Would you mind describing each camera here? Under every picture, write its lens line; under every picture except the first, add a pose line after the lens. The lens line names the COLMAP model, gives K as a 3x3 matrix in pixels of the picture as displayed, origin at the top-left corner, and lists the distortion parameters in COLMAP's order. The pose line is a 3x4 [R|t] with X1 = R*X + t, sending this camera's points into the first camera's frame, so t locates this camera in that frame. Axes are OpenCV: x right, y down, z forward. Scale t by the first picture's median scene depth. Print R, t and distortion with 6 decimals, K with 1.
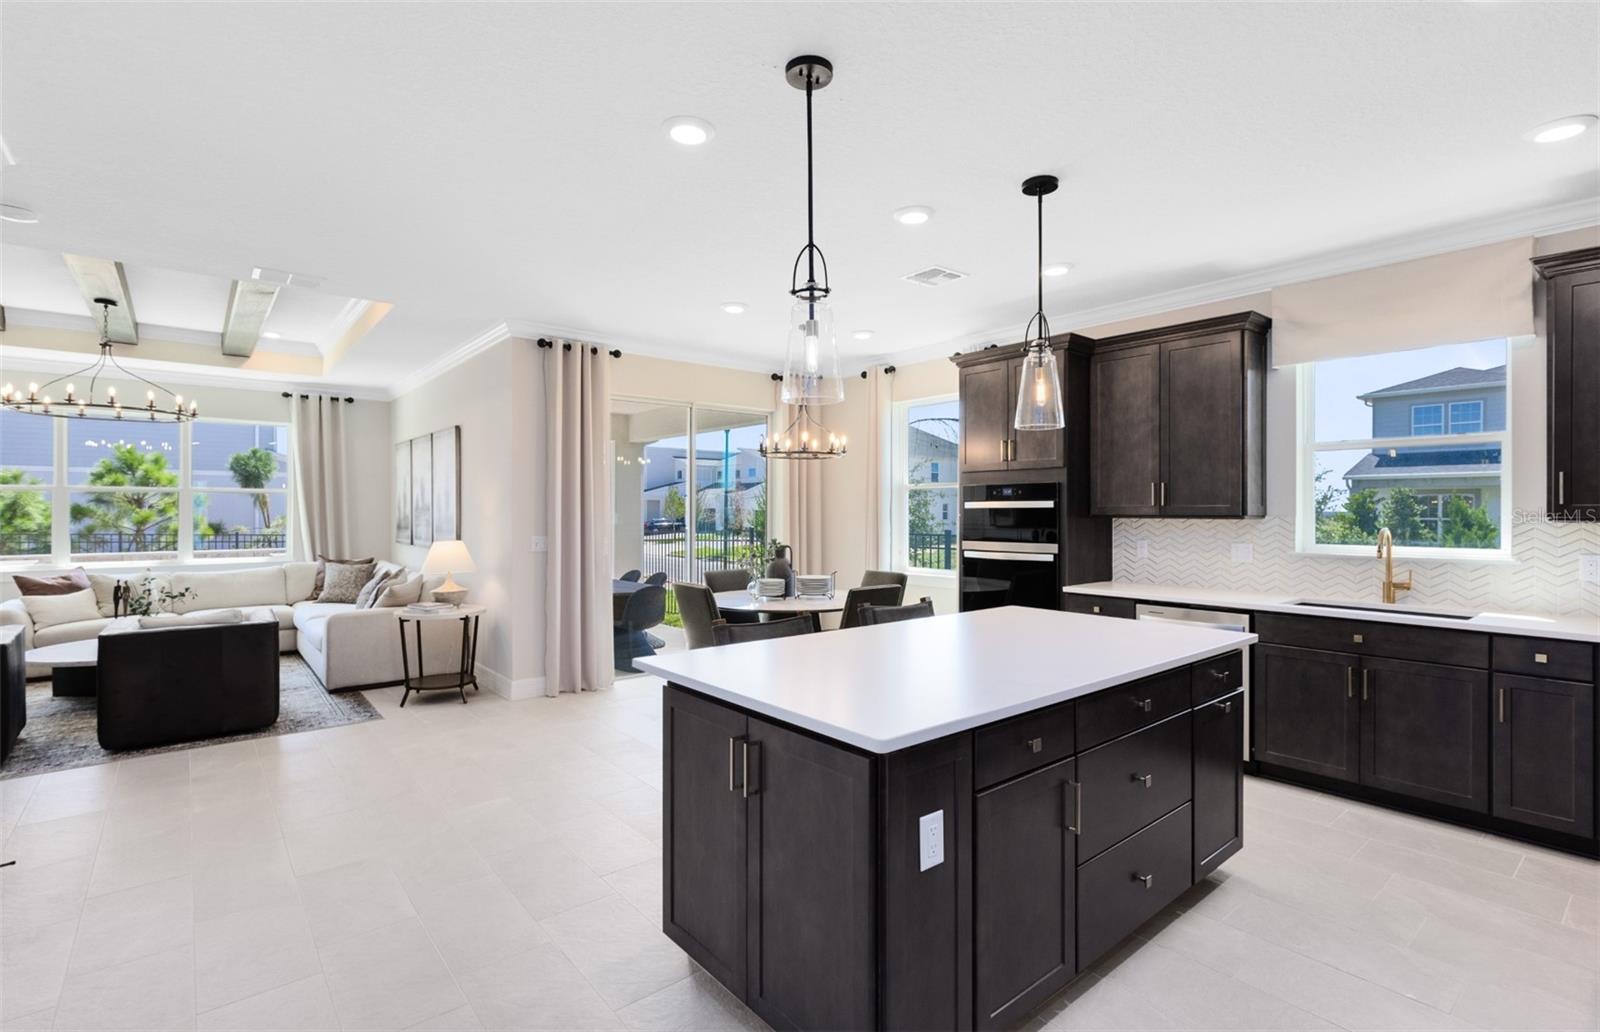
lens RADIAL K [[730.8, 0, 793.4], [0, 730.8, 508.8], [0, 0, 1]] dist [0.003735, 0.000461]
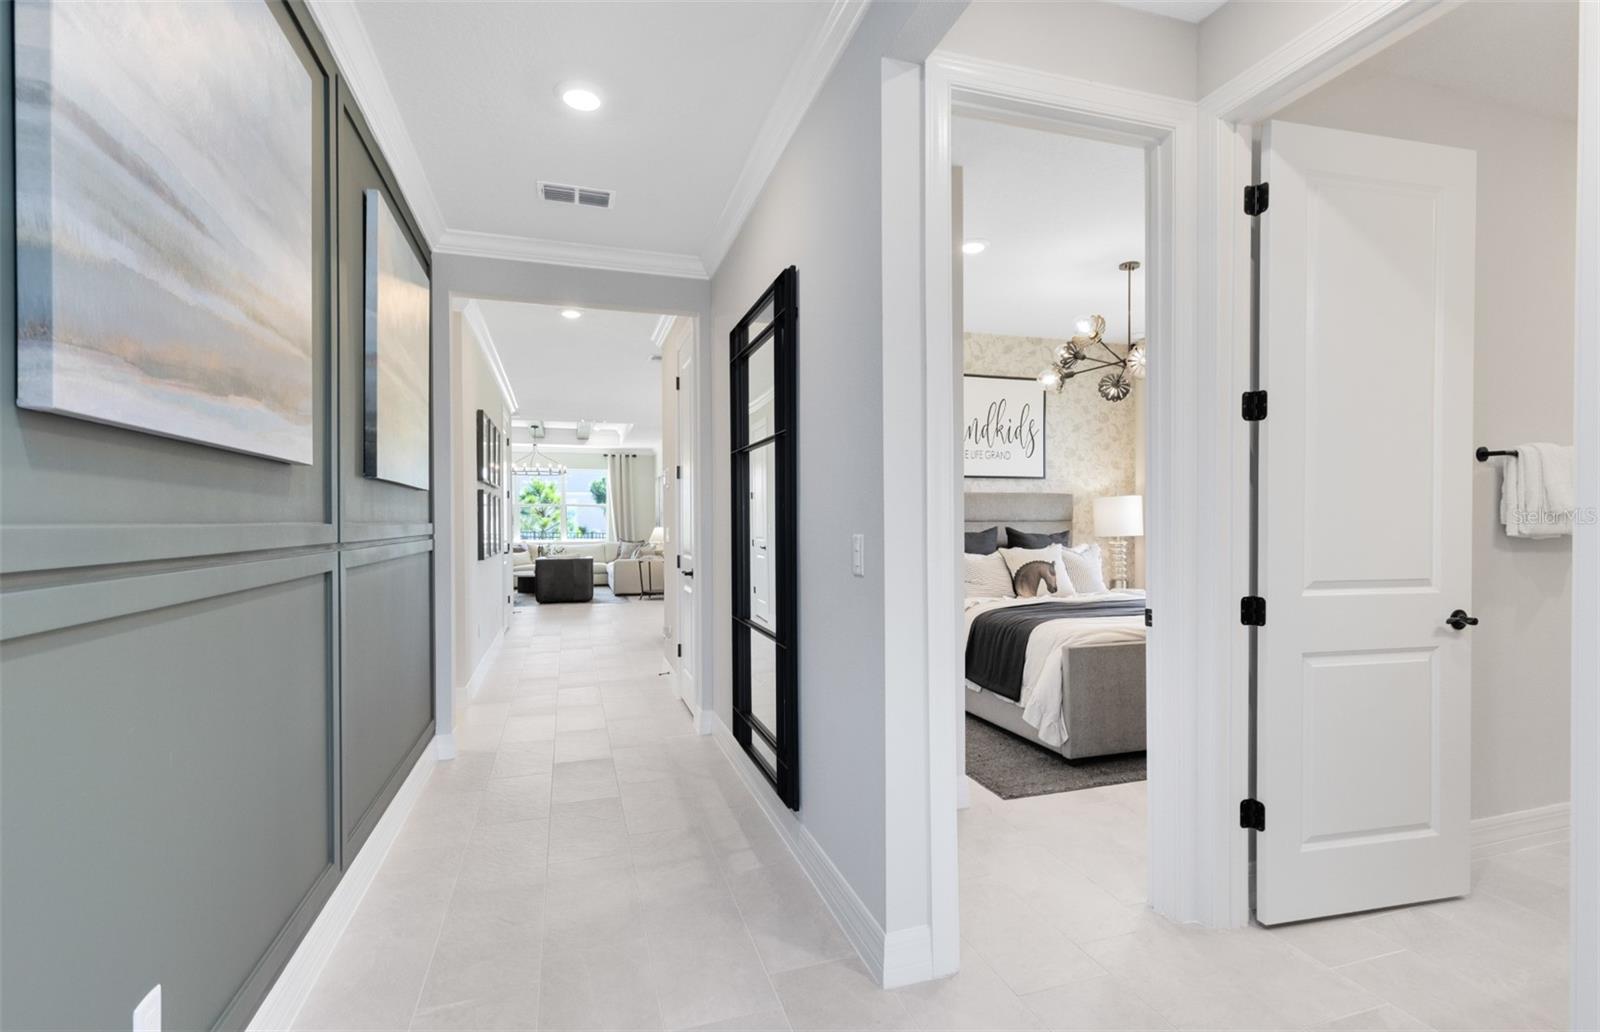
lens RADIAL K [[730.8, 0, 806.3], [0, 730.8, 516.5], [0, 0, 1]] dist [0.003735, 0.000461]
pose [[0.928800, -0.007752, -0.370500, 0.534466], [0.007026, 0.999970, -0.003307, 0.016556], [0.370515, 0.000469, 0.928826, -0.618529]]
